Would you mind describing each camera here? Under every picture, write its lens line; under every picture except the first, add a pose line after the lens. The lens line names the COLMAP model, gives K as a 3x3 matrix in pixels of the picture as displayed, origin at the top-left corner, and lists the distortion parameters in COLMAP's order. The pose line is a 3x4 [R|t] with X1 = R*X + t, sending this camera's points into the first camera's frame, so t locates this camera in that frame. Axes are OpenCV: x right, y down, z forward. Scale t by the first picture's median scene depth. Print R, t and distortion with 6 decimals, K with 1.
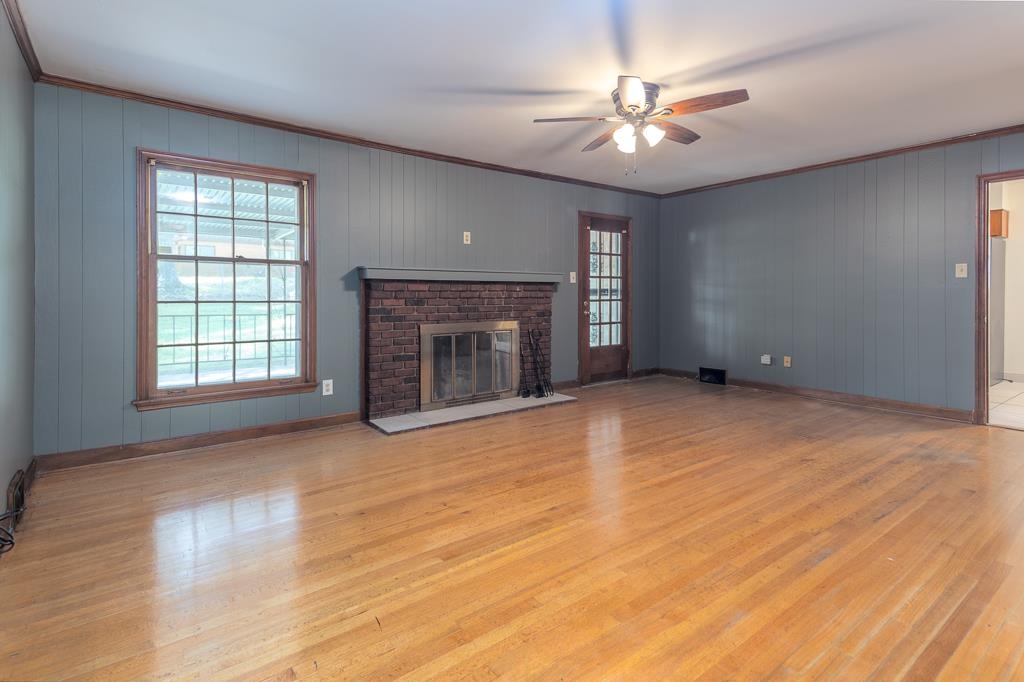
lens RADIAL K [[498.3, 0, 500.0], [0, 498.3, 293.1], [0, 0, 1]] dist [0.050456, -0.017288]
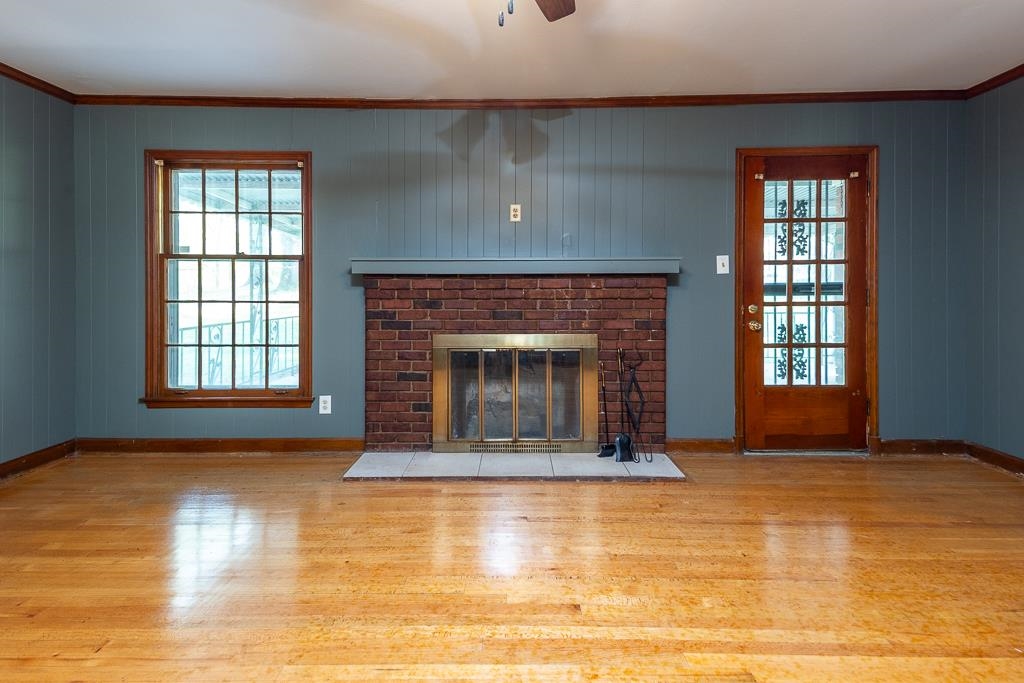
lens RADIAL K [[498.3, 0, 500.0], [0, 498.3, 293.6], [0, 0, 1]] dist [0.050456, -0.017288]
pose [[0.804261, -0.000652, -0.594276, 0.335485], [0.002728, 0.999993, 0.002594, 0.000828], [0.594270, -0.003708, 0.804257, 0.426779]]
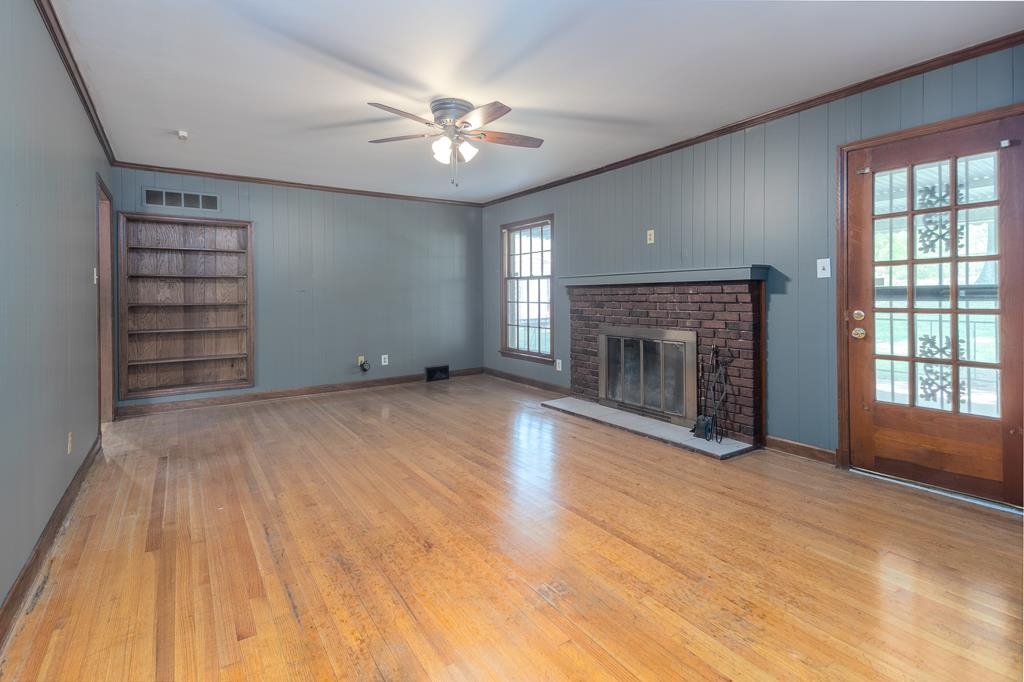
lens RADIAL K [[473.7, 0, 487.9], [0, 473.7, 289.4], [0, 0, 1]] dist [0.026880, -0.000045]
pose [[-0.058335, -0.014832, -0.998187, 0.836185], [0.007597, 0.999854, -0.015301, -0.001906], [0.998268, -0.008476, -0.058214, 0.755514]]
